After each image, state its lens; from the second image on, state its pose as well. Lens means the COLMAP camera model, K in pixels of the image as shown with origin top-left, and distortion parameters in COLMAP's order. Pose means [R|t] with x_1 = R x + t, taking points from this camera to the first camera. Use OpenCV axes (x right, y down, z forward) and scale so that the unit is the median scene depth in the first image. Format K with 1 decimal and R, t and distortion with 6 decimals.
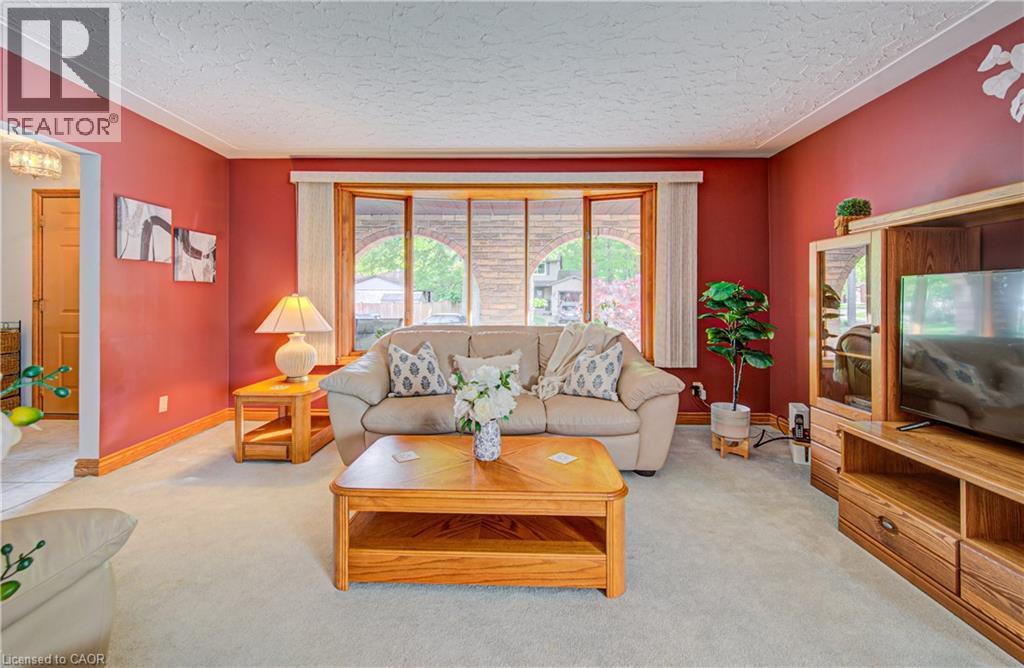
lens RADIAL K [[418.3, 0, 510.6], [0, 418.3, 301.2], [0, 0, 1]] dist [0.000534, -0.000212]
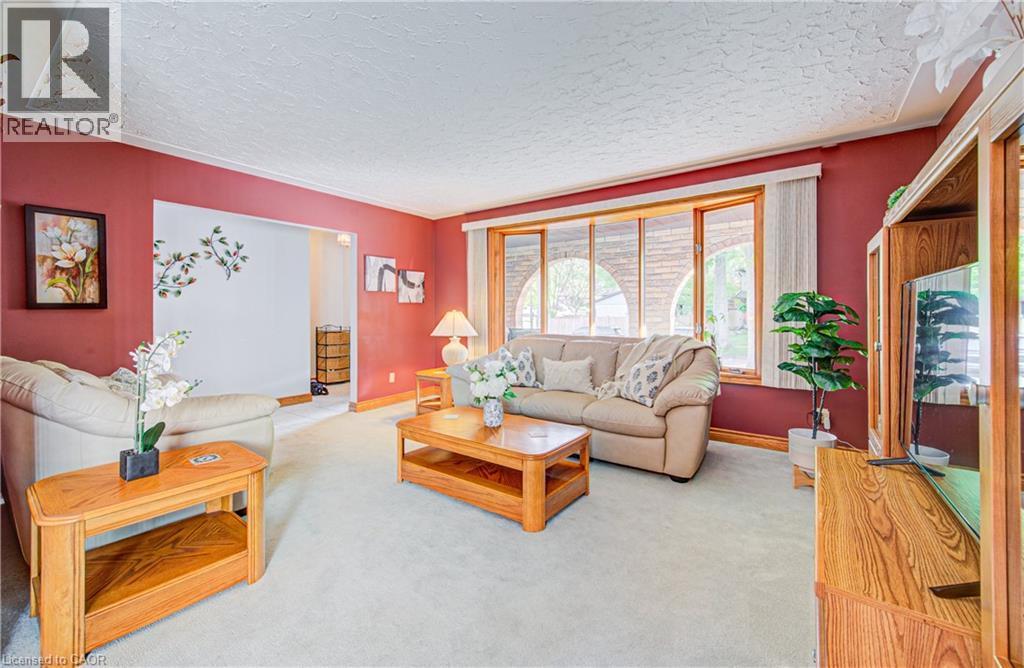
lens RADIAL K [[412.8, 0, 512.9], [0, 412.8, 315.5], [0, 0, 1]] dist [0.000237, -0.000091]
pose [[0.823970, -0.002053, -0.566630, 0.448662], [0.002967, 0.999995, 0.000691, 0.001104], [0.566625, -0.002250, 0.823972, -0.062596]]
